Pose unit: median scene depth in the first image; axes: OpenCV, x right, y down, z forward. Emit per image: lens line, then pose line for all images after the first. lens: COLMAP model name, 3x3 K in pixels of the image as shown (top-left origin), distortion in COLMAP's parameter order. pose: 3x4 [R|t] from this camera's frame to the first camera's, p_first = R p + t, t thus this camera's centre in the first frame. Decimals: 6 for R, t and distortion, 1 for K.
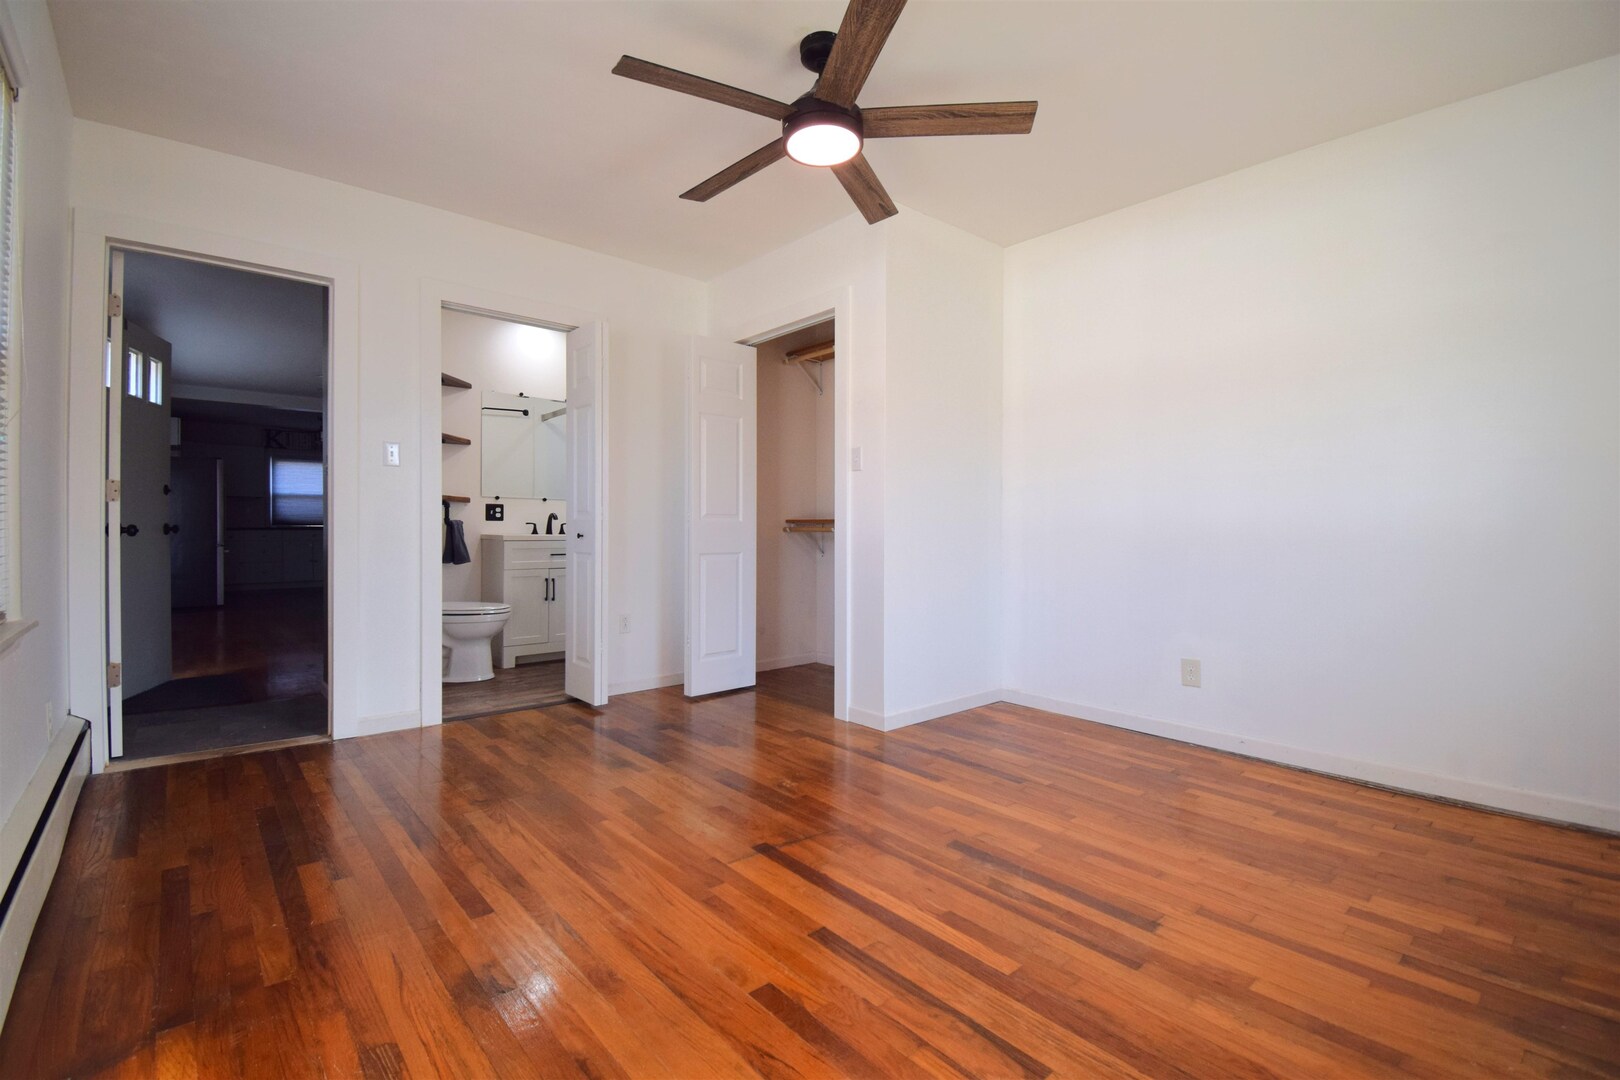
lens RADIAL K [[715.8, 0, 809.8], [0, 715.8, 531.8], [0, 0, 1]] dist [0.015085, -0.023552]
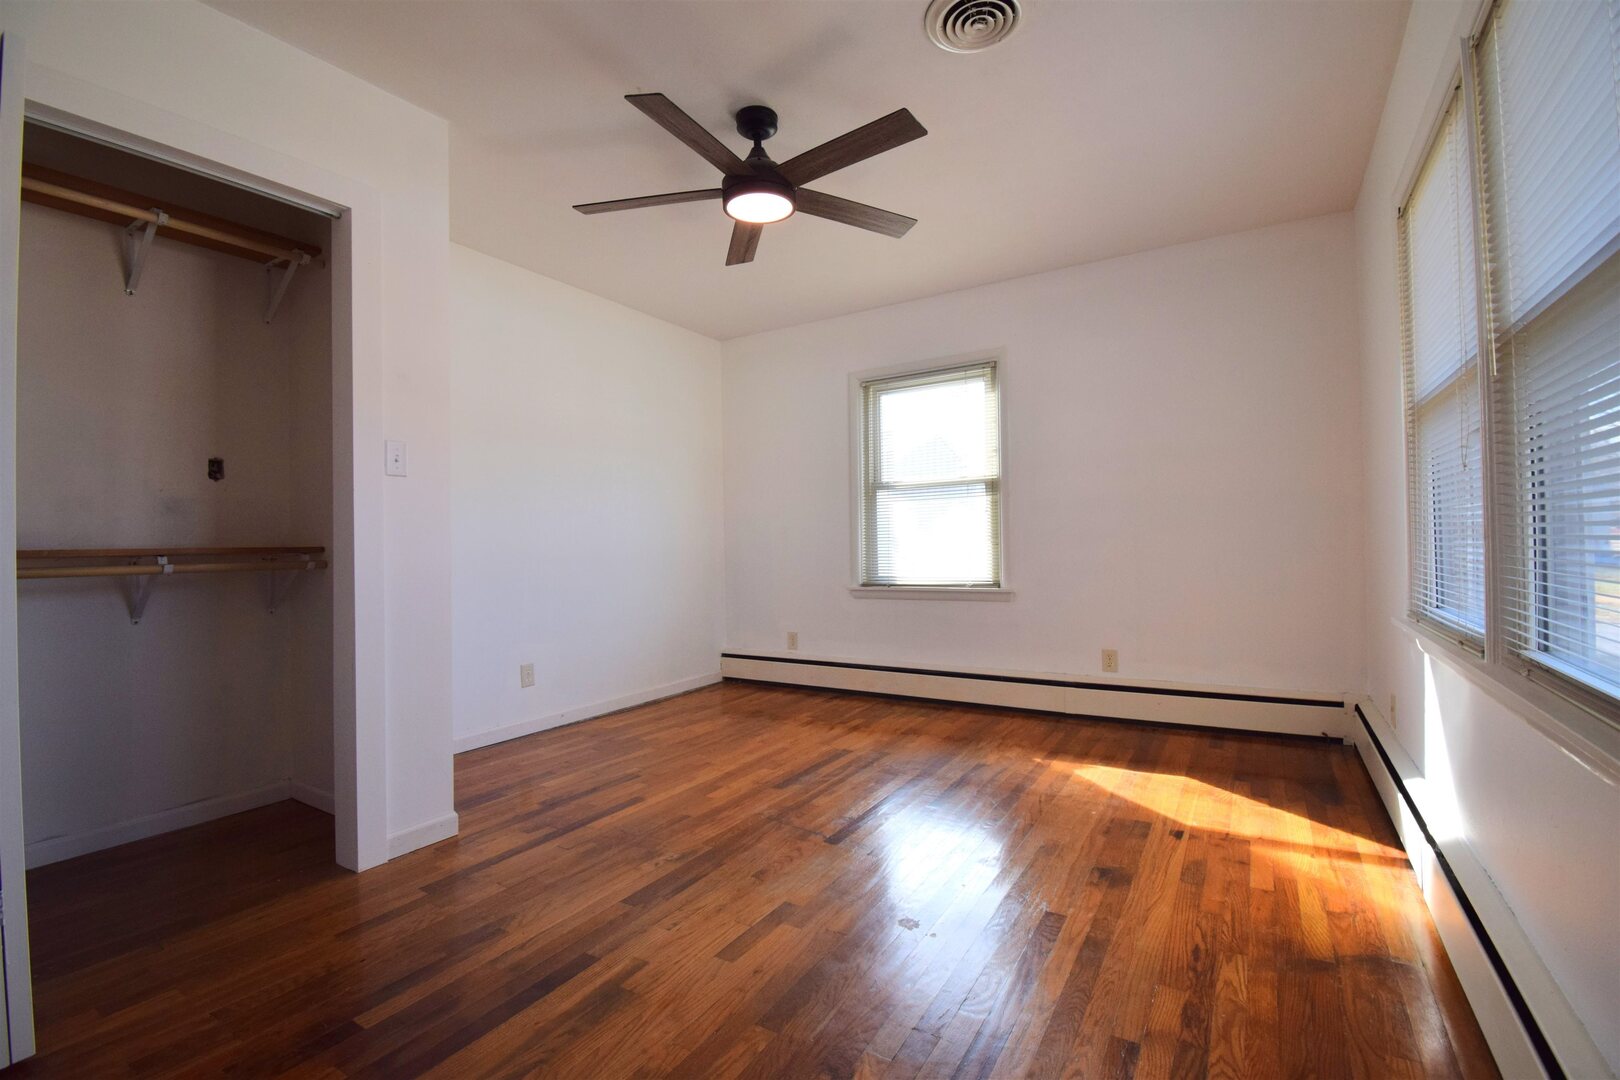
lens RADIAL K [[715.8, 0, 809.8], [0, 715.8, 531.8], [0, 0, 1]] dist [0.015085, -0.023552]
pose [[-0.293750, 0.013155, 0.955792, -1.045458], [0.021051, 0.999752, -0.007290, -0.032366], [-0.955650, 0.017979, -0.293954, 1.251935]]
